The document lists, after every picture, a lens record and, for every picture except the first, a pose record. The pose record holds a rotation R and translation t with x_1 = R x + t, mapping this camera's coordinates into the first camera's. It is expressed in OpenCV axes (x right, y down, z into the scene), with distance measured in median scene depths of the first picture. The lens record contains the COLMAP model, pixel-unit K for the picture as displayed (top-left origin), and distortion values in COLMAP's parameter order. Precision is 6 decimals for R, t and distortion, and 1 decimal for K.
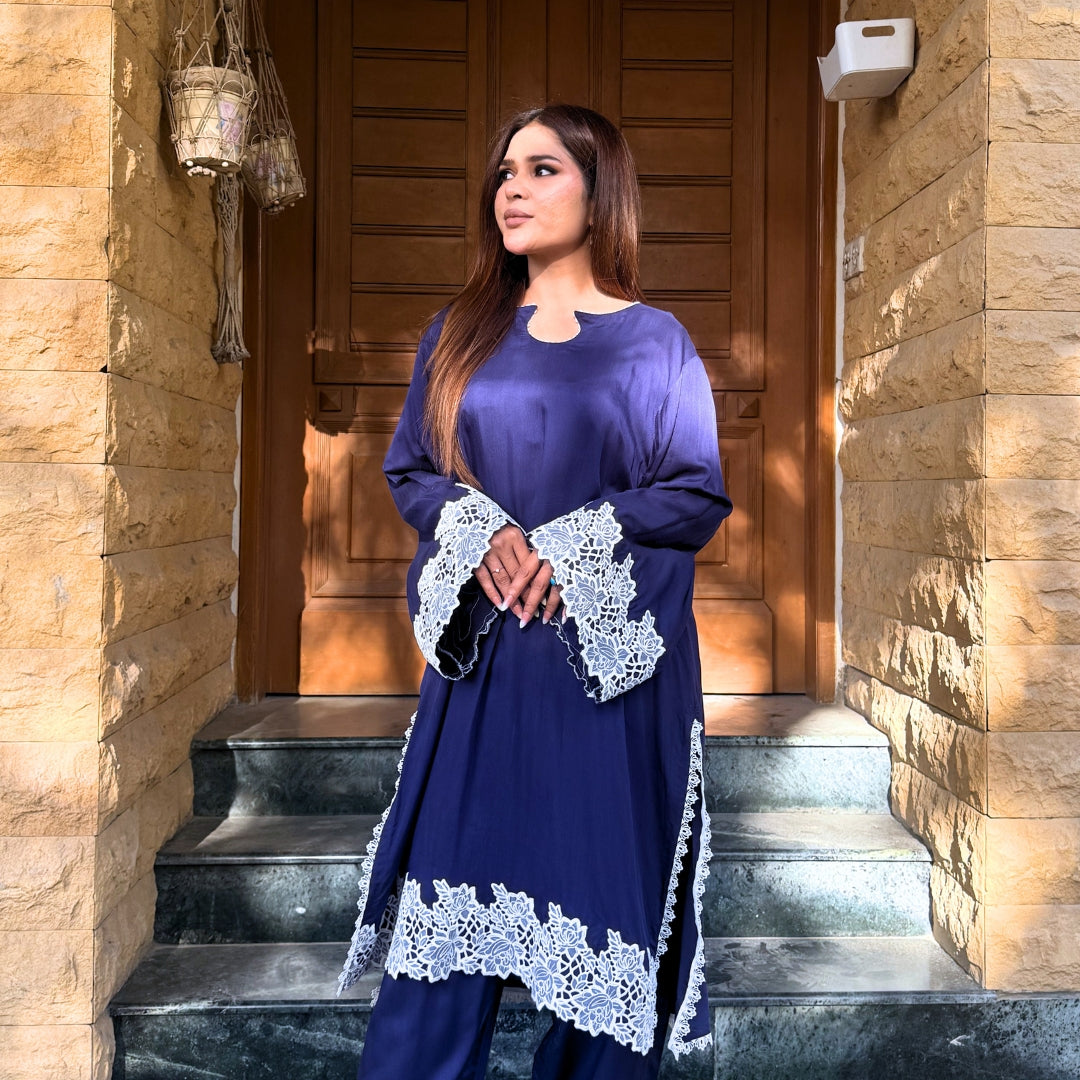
lens RADIAL K [[1444.6, 0, 596.1], [0, 1444.6, 444.7], [0, 0, 1]] dist [0.214782, -0.489235]
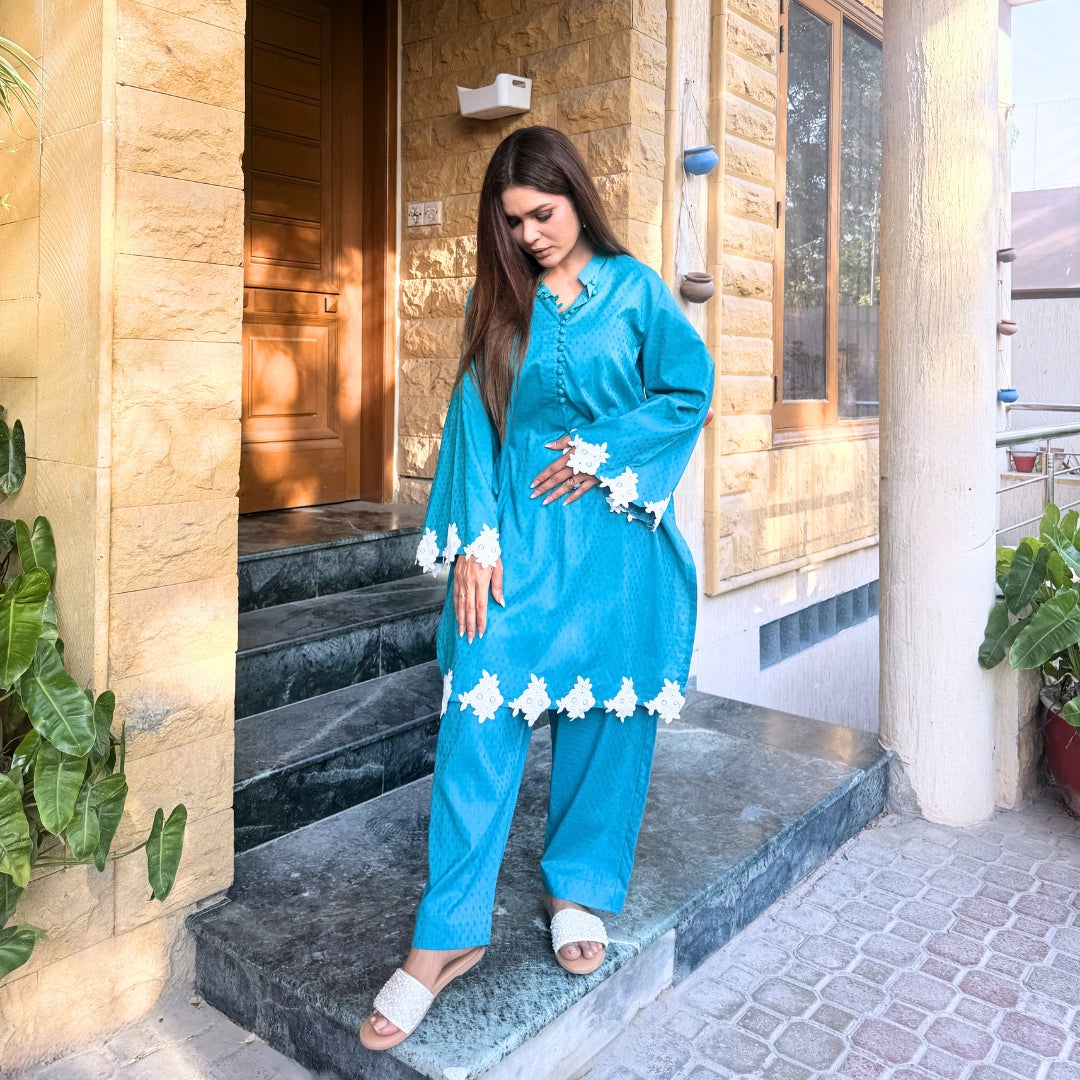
lens RADIAL K [[1014.1, 0, 542.4], [0, 1014.1, 358.4], [0, 0, 1]] dist [0.219472, -0.464780]
pose [[0.678266, 0.008140, 0.734771, -0.721732], [-0.032031, 0.999316, 0.018498, 0.001565], [-0.734118, -0.036082, 0.678063, 0.227032]]
